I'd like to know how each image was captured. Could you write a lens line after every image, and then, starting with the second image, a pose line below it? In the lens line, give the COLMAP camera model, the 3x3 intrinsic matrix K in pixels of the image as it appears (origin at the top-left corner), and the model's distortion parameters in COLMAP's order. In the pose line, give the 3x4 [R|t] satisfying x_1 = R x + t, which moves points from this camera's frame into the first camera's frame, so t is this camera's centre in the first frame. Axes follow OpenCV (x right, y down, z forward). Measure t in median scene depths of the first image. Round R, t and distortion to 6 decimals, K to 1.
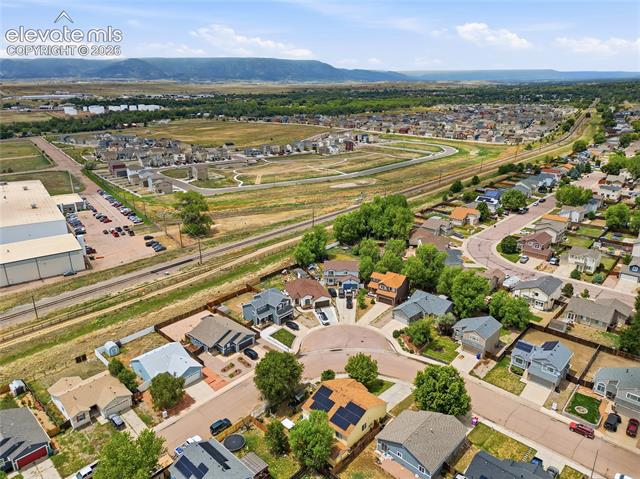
lens RADIAL K [[446.1, 0, 320.0], [0, 446.1, 239.5], [0, 0, 1]] dist [0.069777, -0.058148]
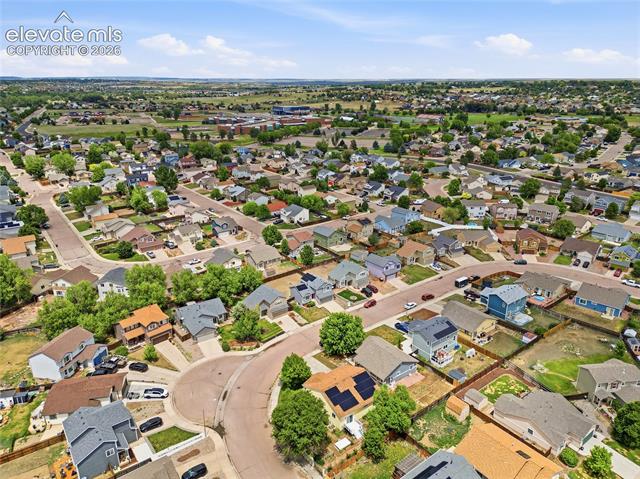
lens RADIAL K [[446.1, 0, 320.0], [0, 446.1, 239.5], [0, 0, 1]] dist [0.069777, -0.058148]
pose [[0.167625, -0.318319, 0.933046, -0.647119], [0.322946, 0.911946, 0.253102, -0.183721], [-0.931455, 0.258897, 0.255665, 0.545547]]
